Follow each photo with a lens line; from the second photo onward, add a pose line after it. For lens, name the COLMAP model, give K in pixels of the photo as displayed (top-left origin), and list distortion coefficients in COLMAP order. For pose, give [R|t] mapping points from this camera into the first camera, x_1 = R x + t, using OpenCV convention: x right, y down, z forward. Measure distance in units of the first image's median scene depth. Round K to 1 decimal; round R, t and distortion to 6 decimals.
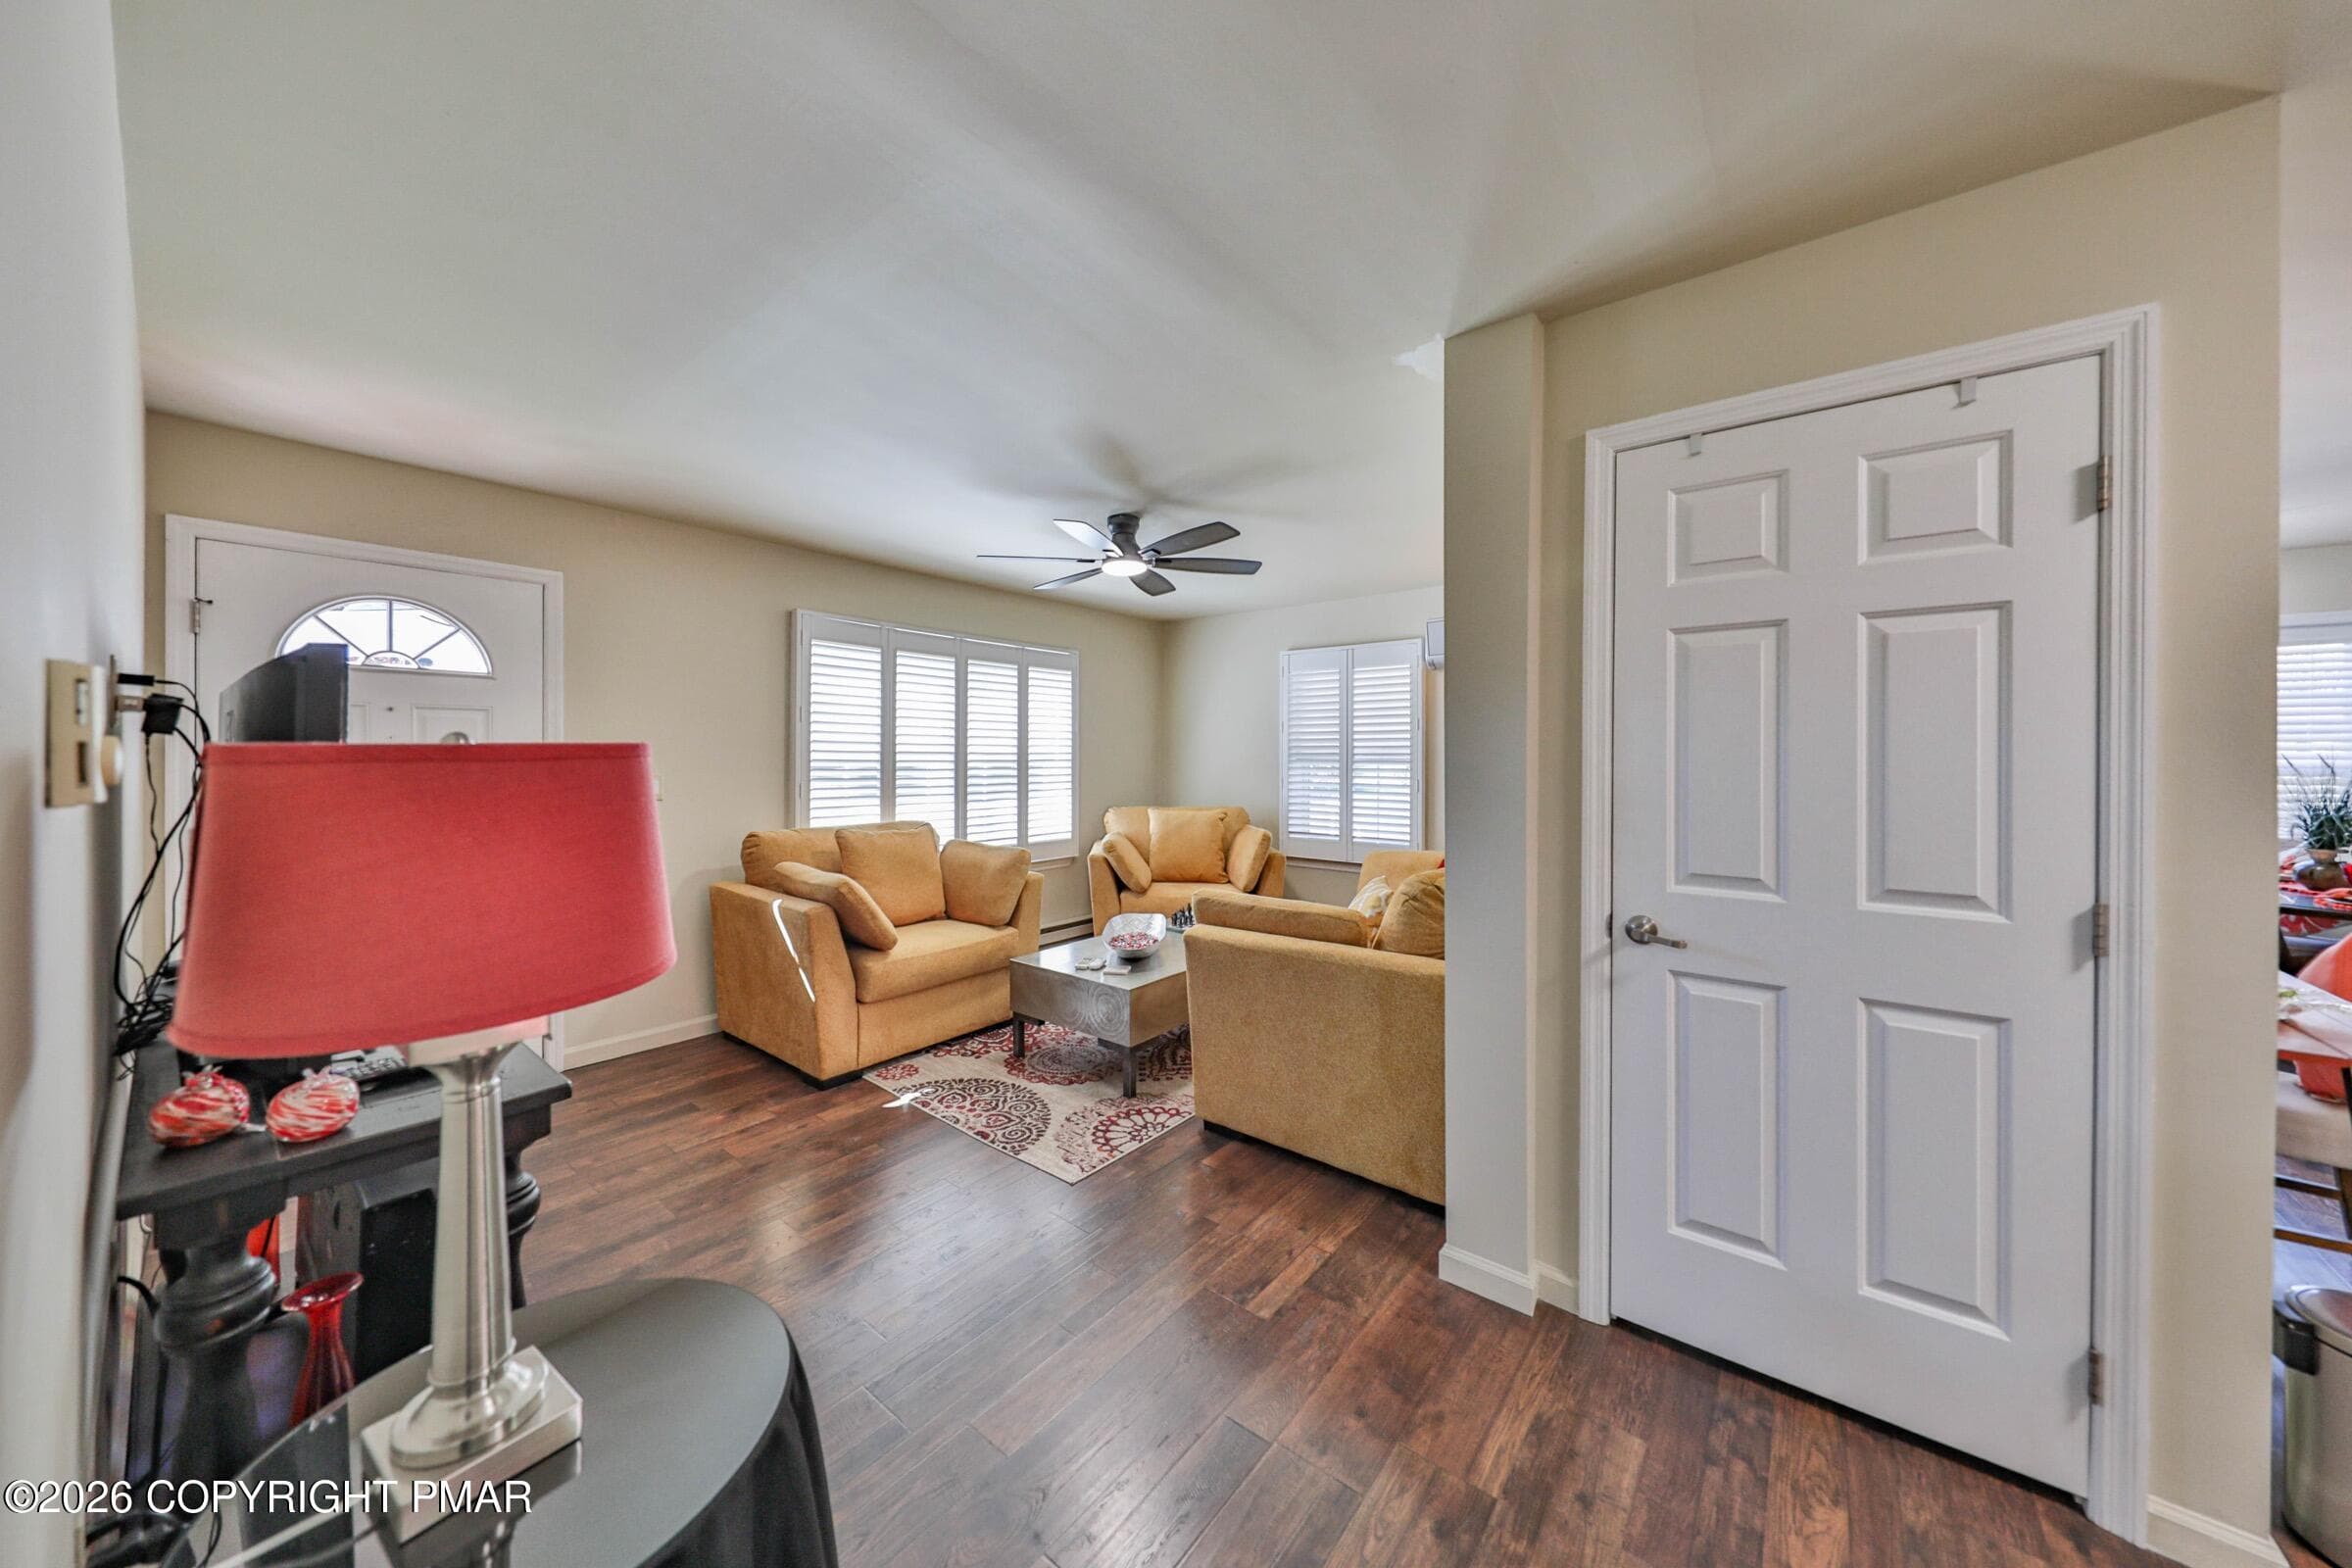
lens RADIAL K [[809.0, 0, 1152.1], [0, 809.0, 754.2], [0, 0, 1]] dist [0.002729, -0.000855]
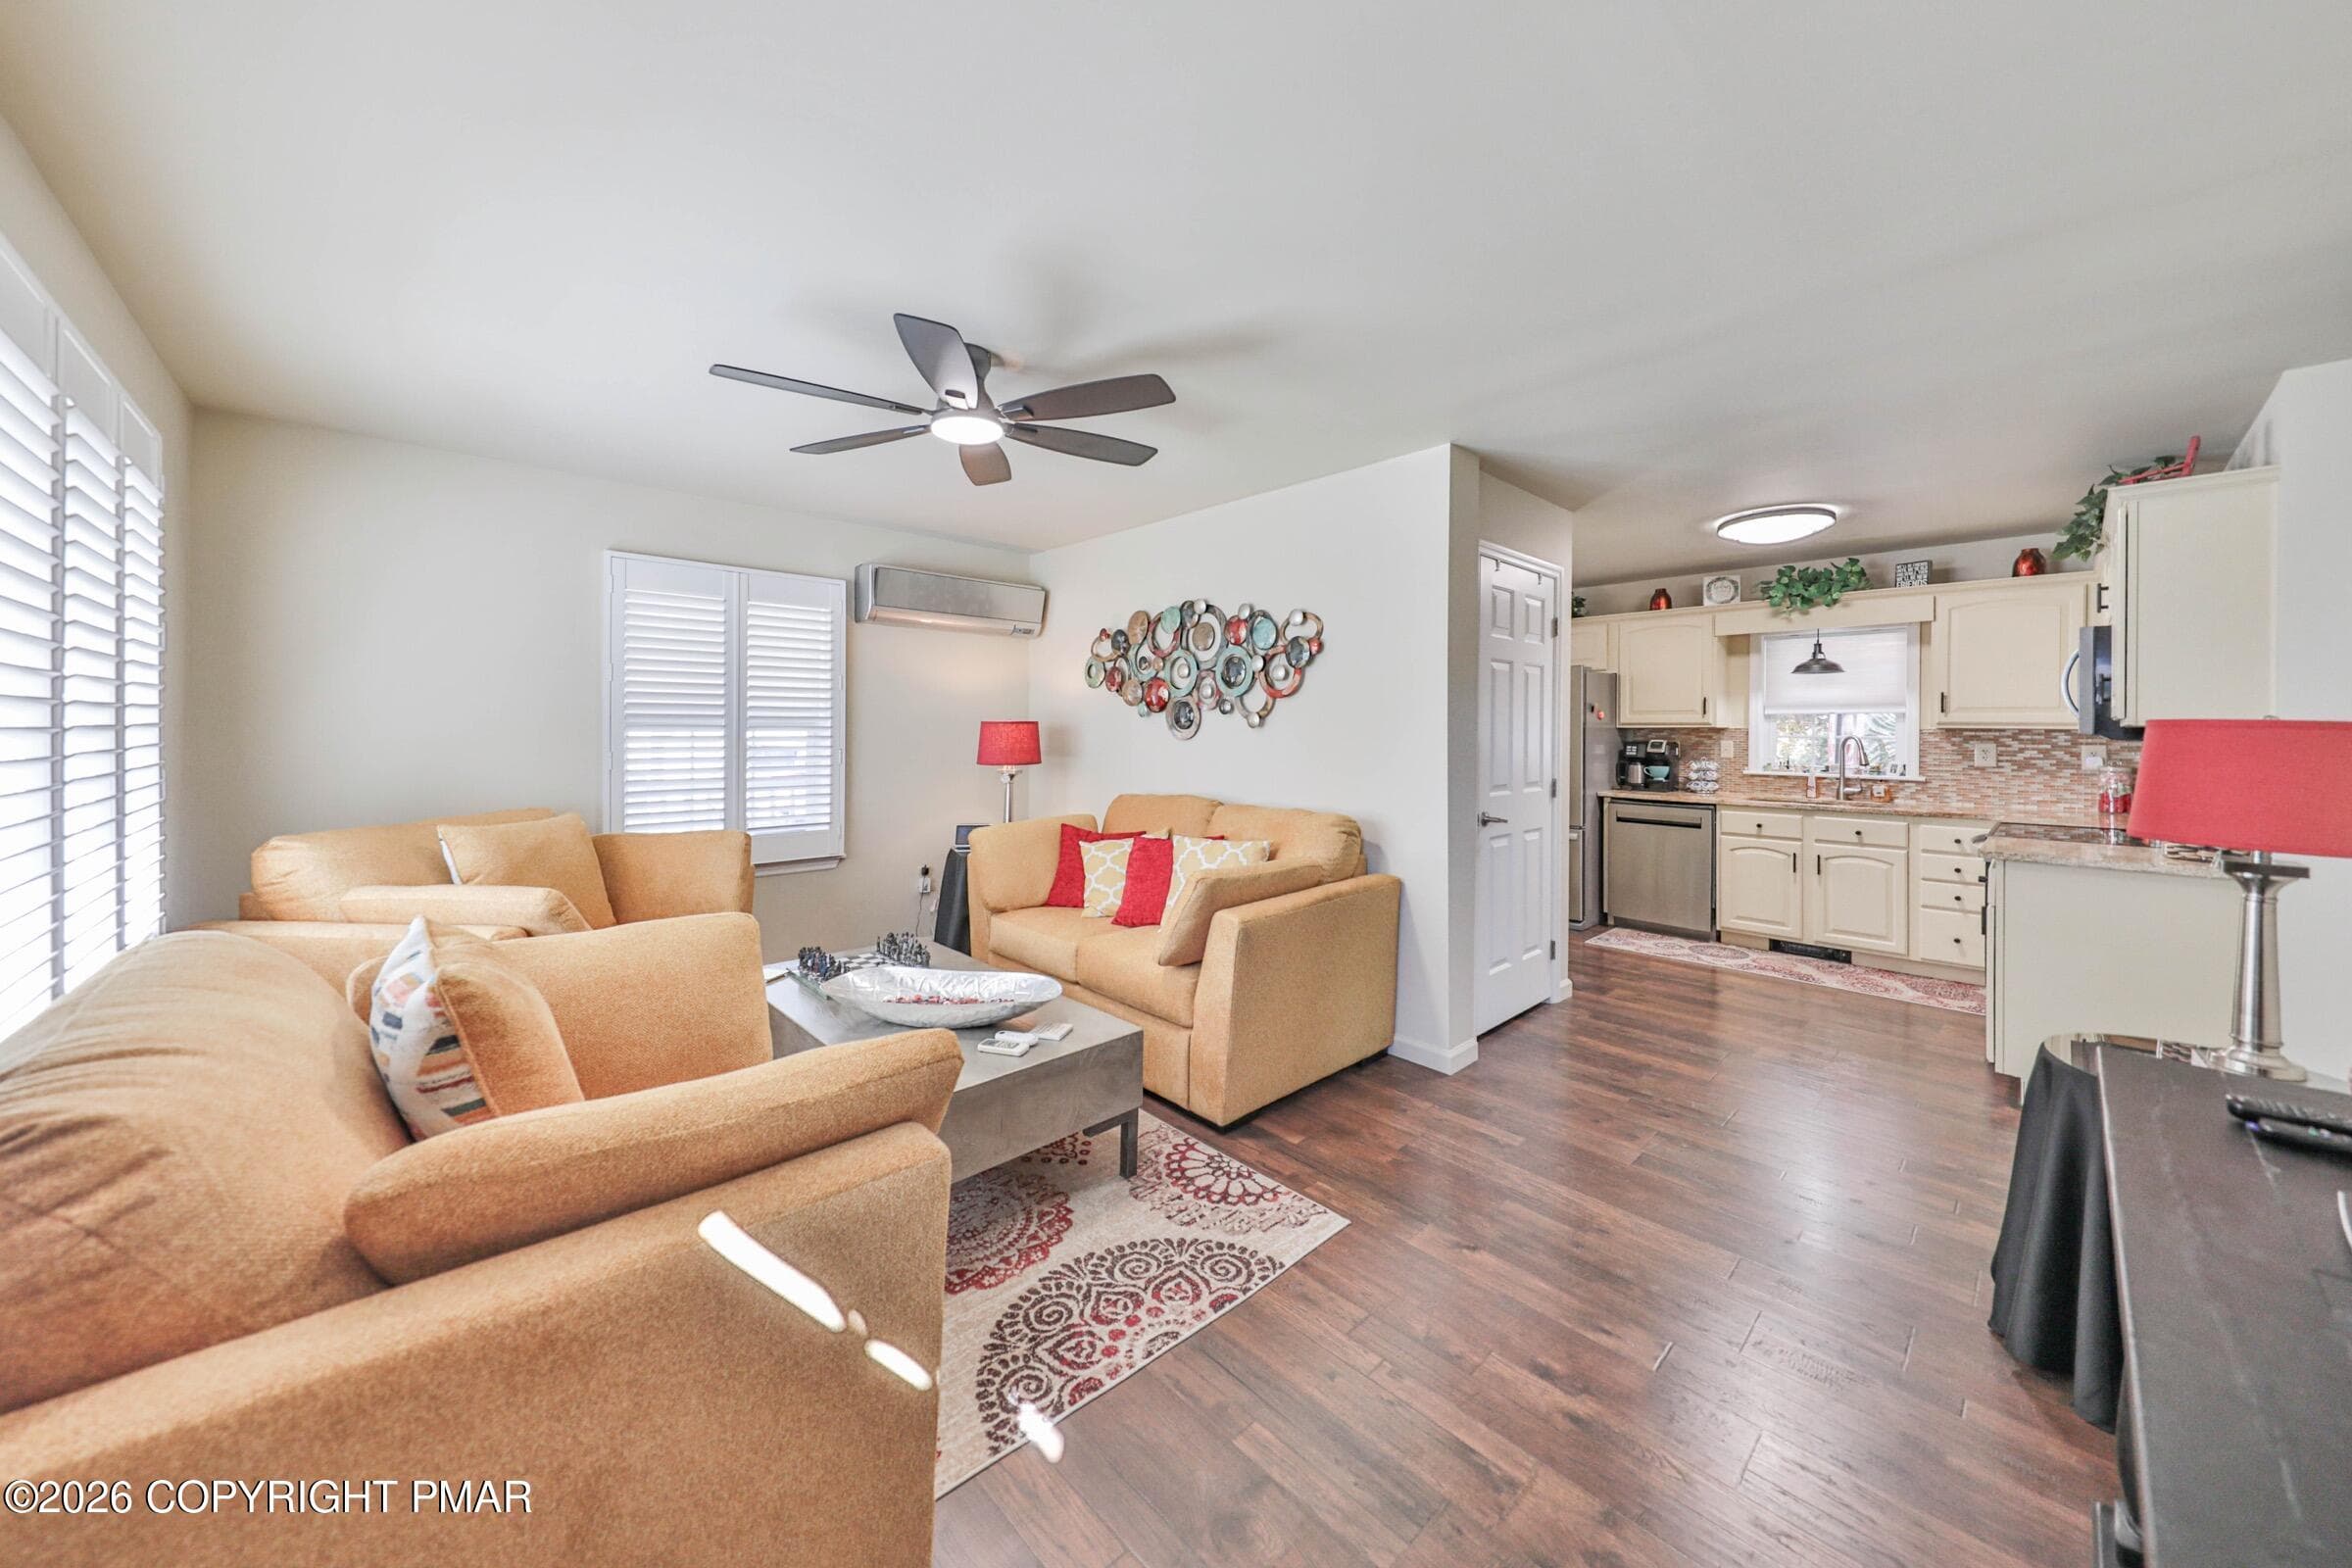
lens RADIAL K [[852.9, 0, 1195.0], [0, 852.9, 721.1], [0, 0, 1]] dist [0.001674, 0.000016]
pose [[0.085684, -0.000681, 0.996322, -0.763150], [-0.009413, 0.999955, 0.001493, -0.002096], [-0.996278, -0.009507, 0.085674, 0.818224]]
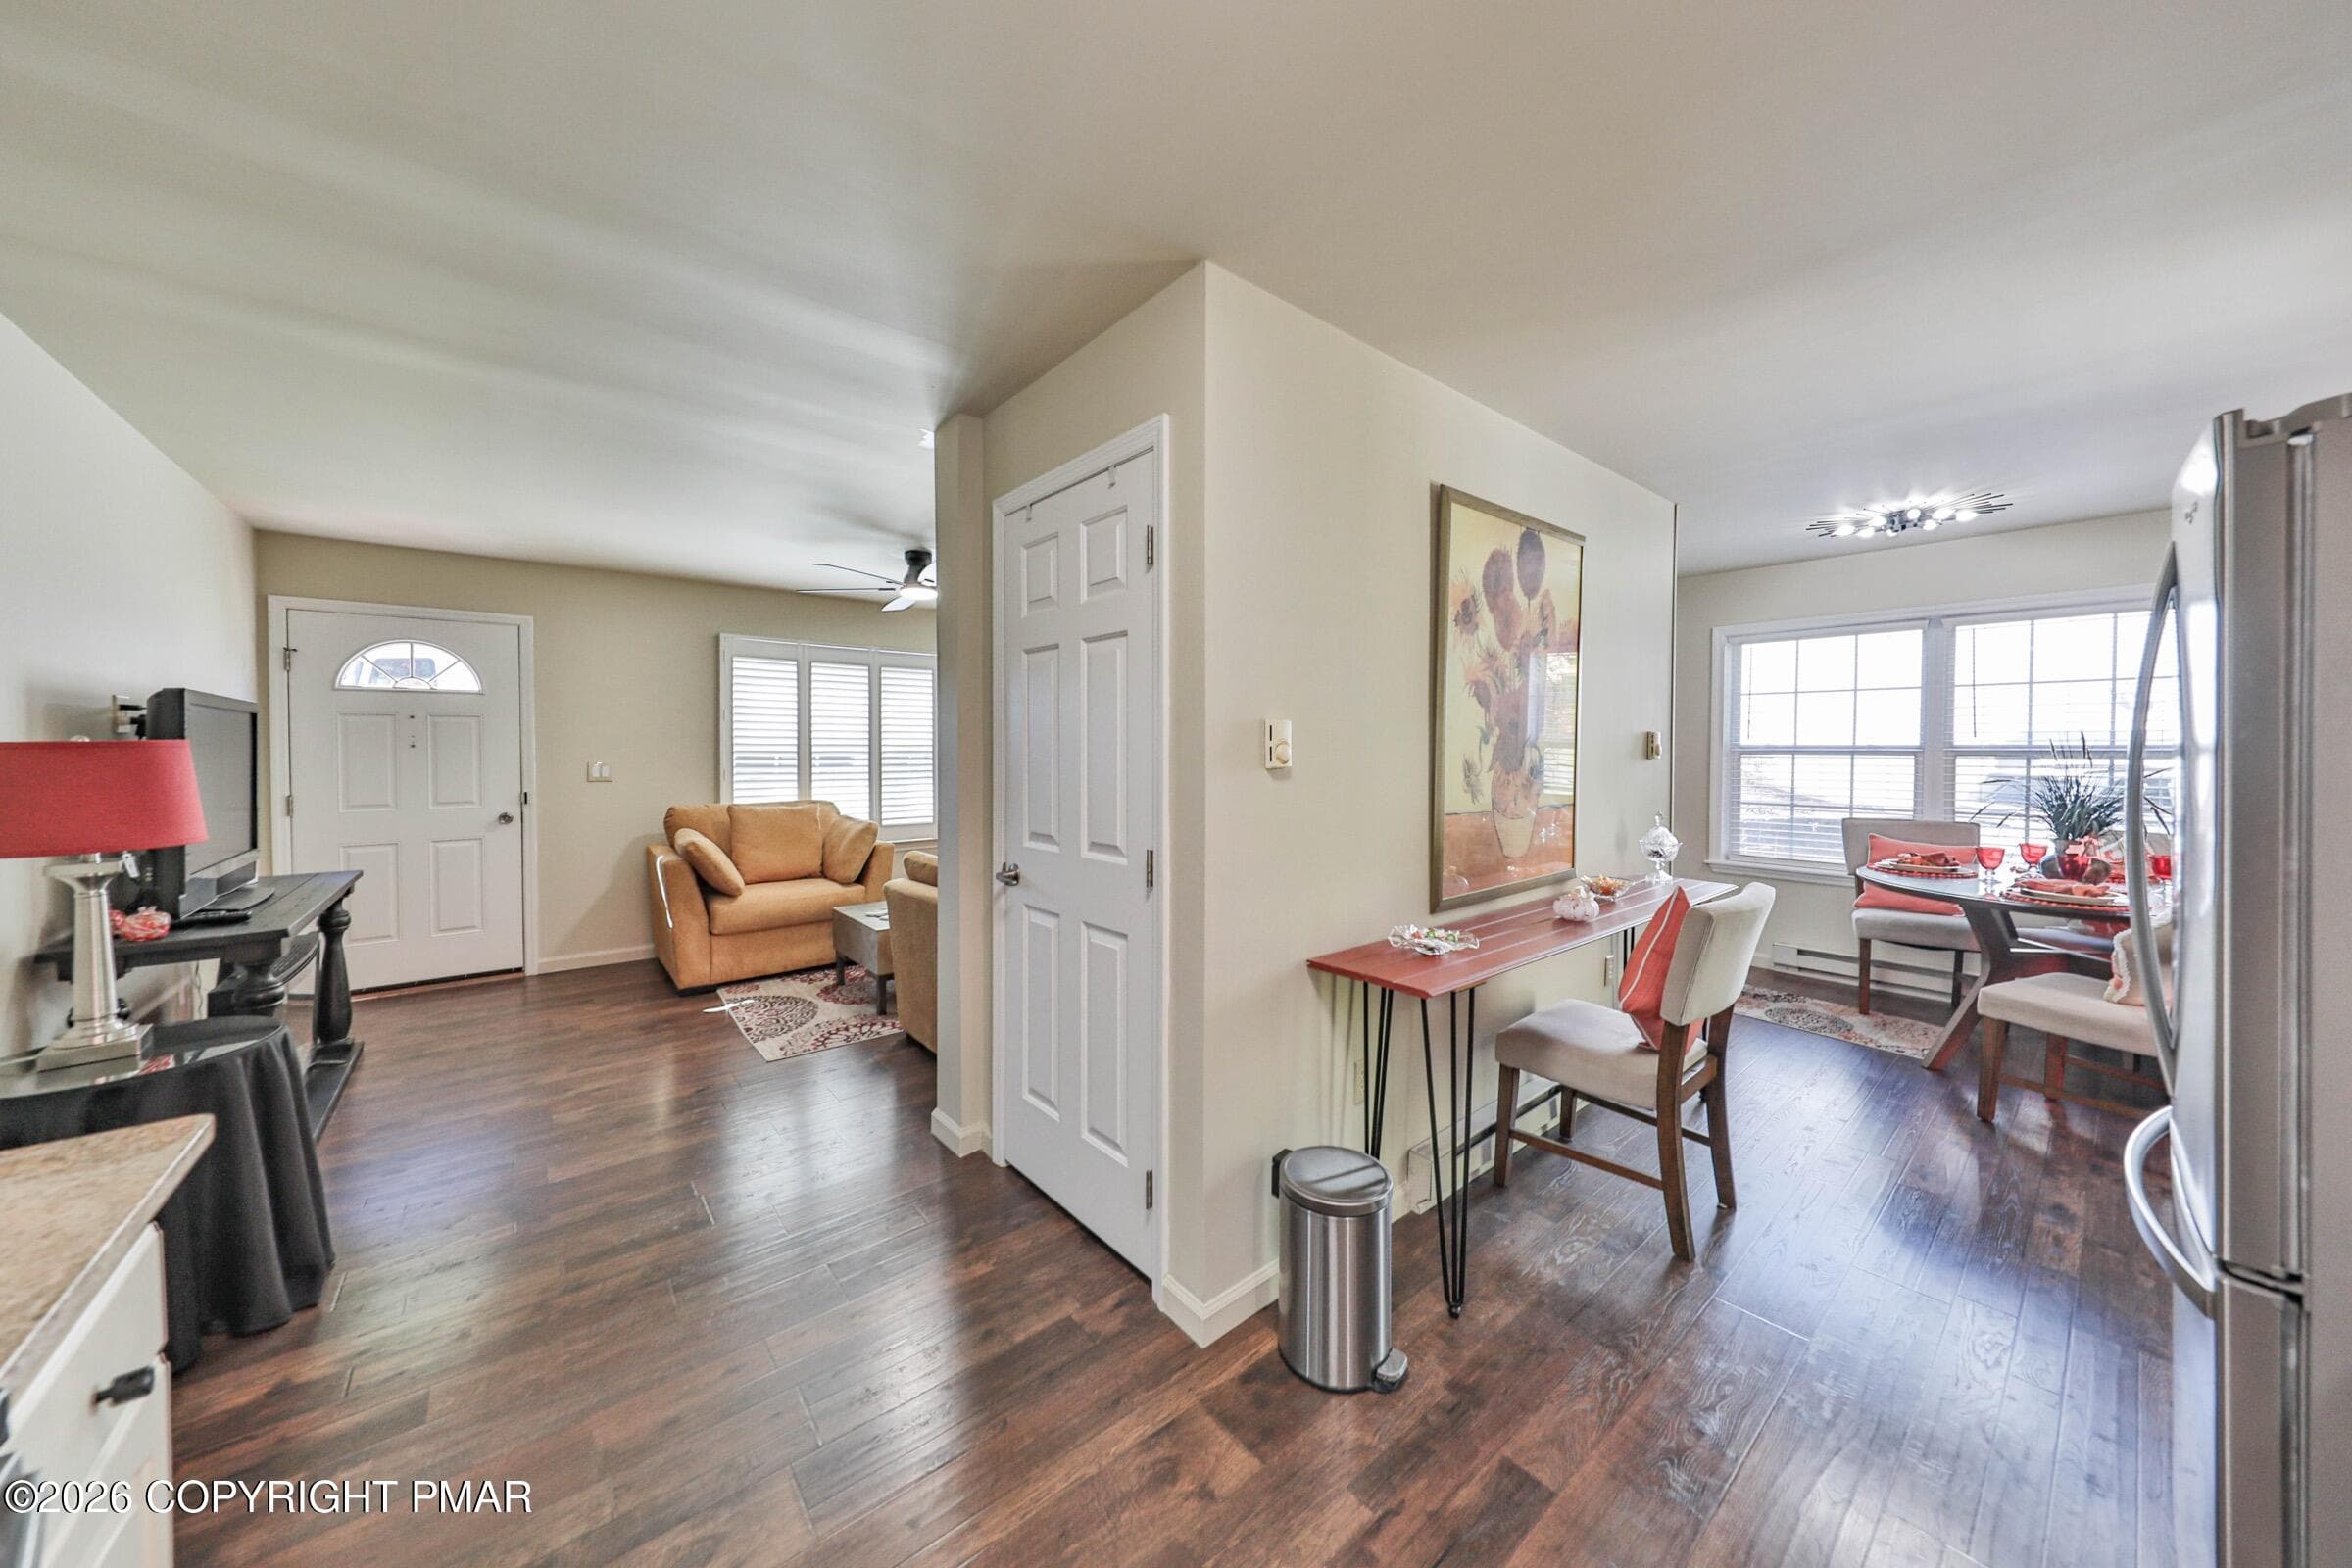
lens RADIAL K [[809.0, 0, 1141.5], [0, 809.0, 753.4], [0, 0, 1]] dist [0.002729, -0.000855]
pose [[0.978464, -0.002903, -0.206398, 0.597167], [0.004830, 0.999949, 0.008835, 0.003159], [0.206362, -0.009642, 0.978428, -0.147012]]
